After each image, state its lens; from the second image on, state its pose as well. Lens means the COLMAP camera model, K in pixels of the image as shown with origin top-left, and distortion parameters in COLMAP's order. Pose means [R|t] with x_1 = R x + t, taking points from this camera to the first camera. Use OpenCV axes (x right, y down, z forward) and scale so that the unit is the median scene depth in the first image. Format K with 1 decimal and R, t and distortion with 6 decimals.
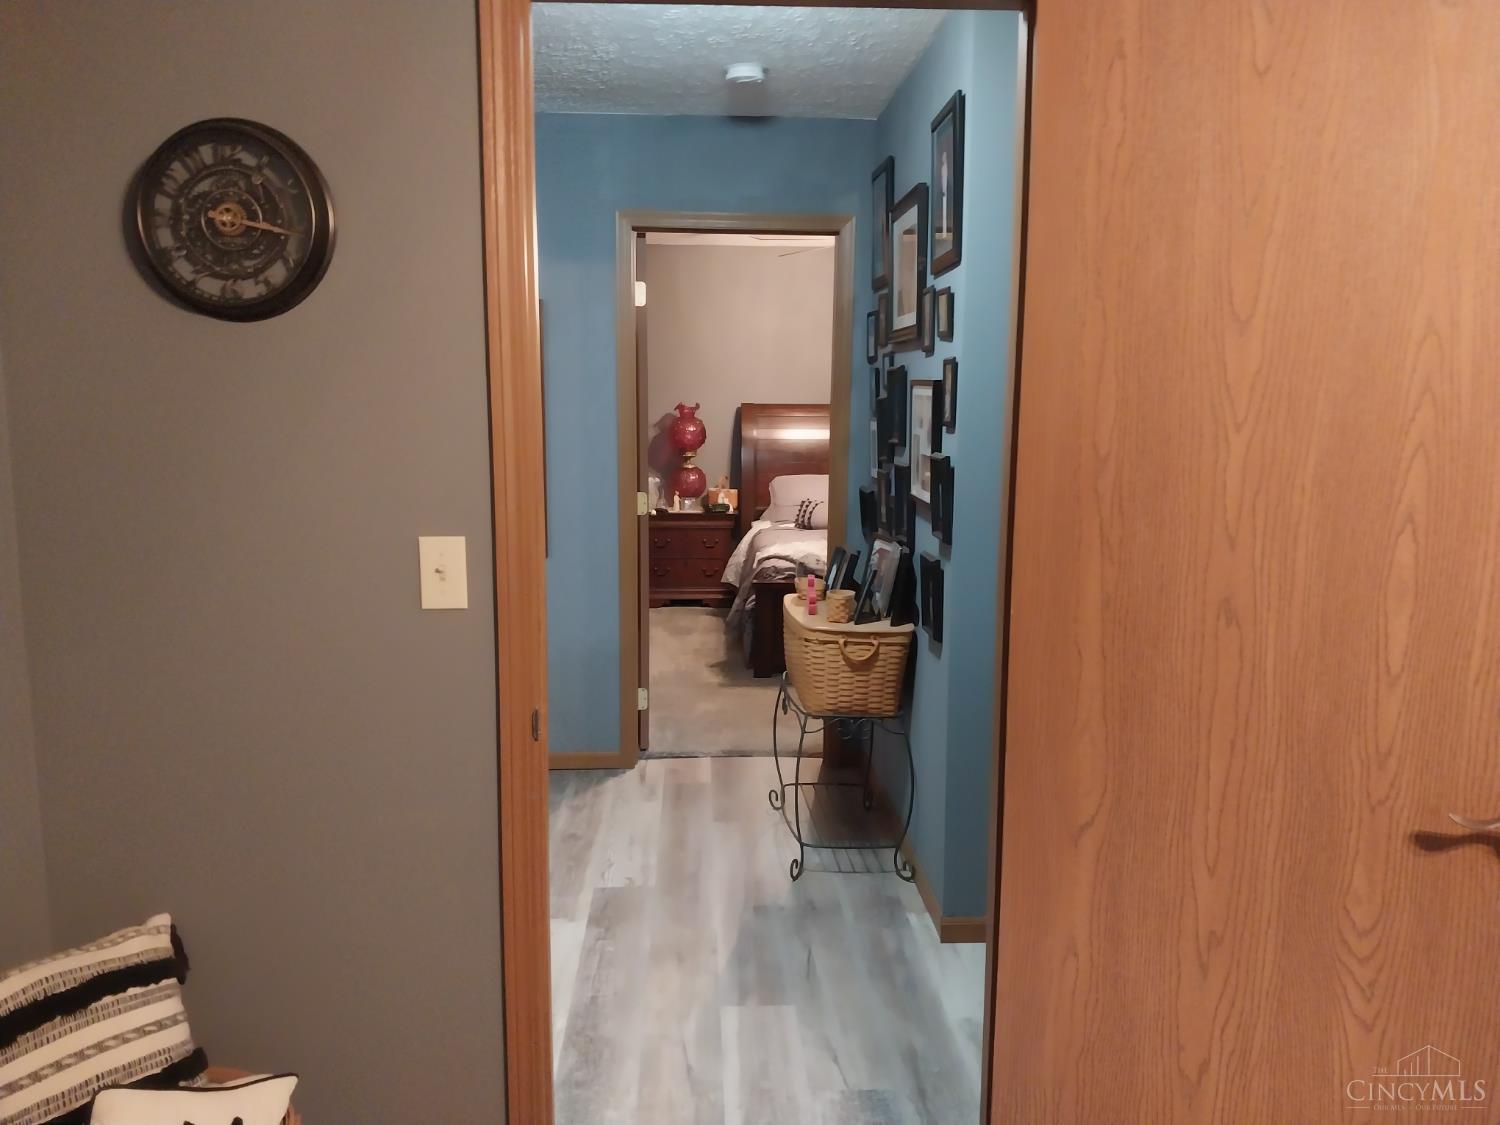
lens RADIAL K [[1185.1, 0, 753.0], [0, 1185.1, 566.9], [0, 0, 1]] dist [-0.001453, -0.004618]
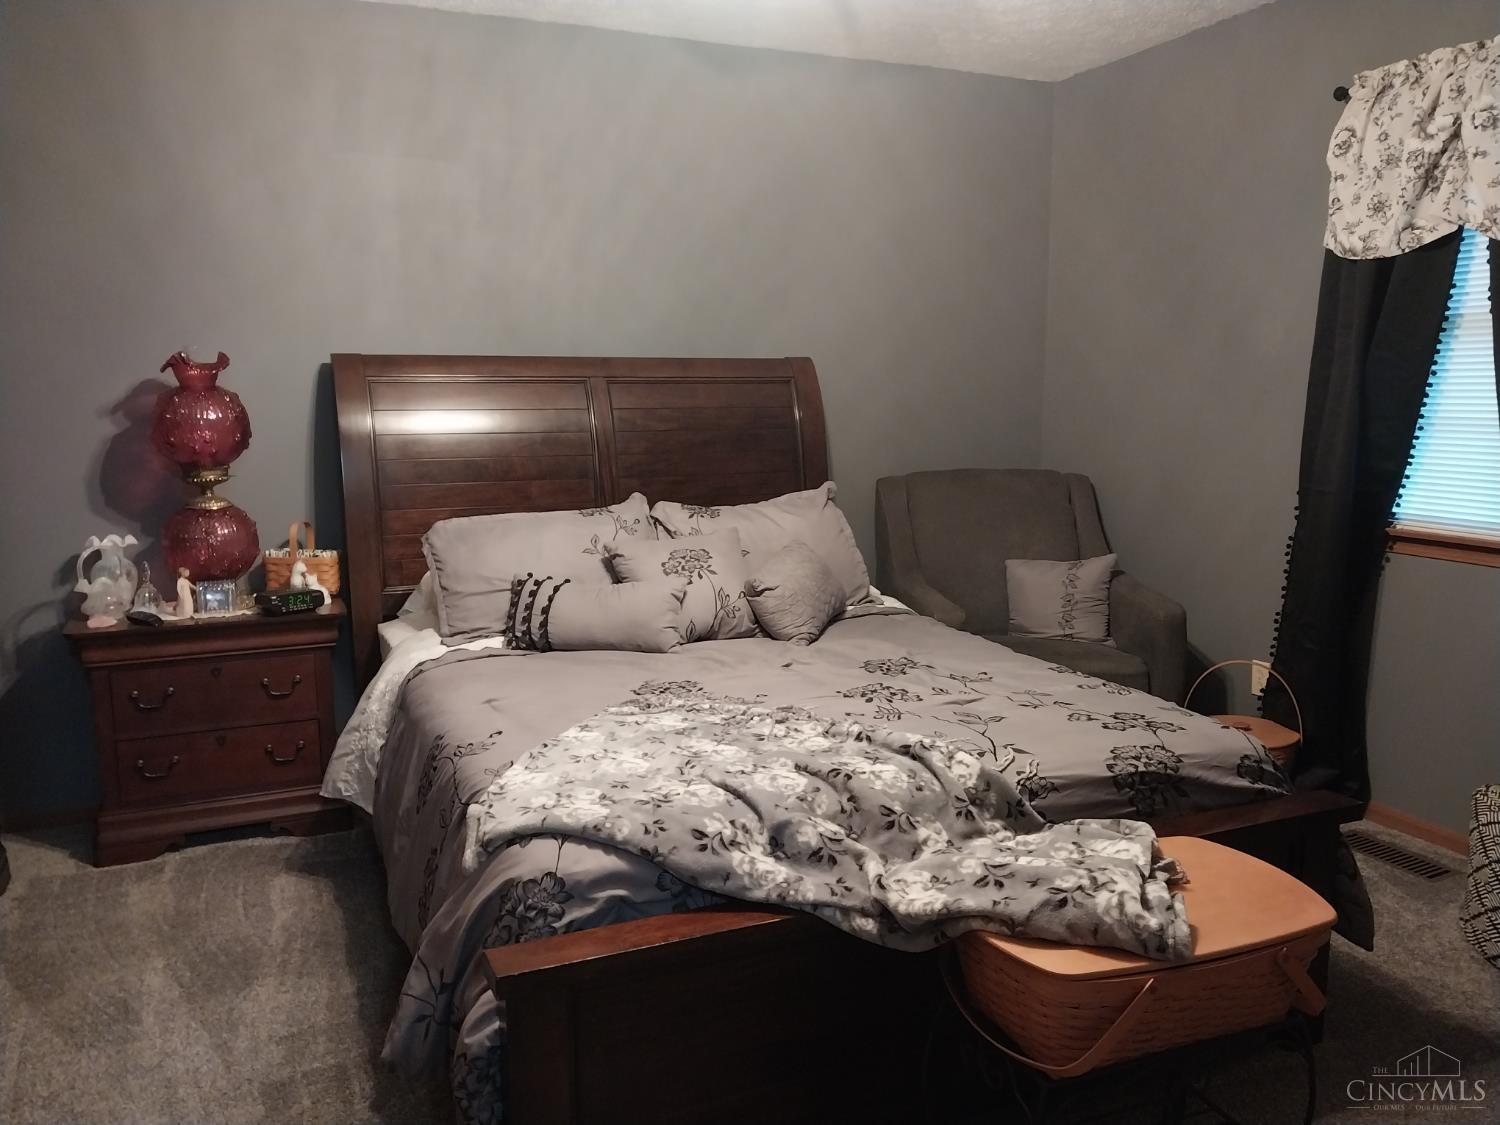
lens RADIAL K [[1185.1, 0, 763.7], [0, 1185.1, 549.1], [0, 0, 1]] dist [-0.001453, -0.004618]
pose [[0.929153, -0.069322, 0.363137, -0.026155], [0.069845, 0.997489, 0.011708, -0.061531], [-0.363037, 0.014485, 0.931662, 0.548819]]
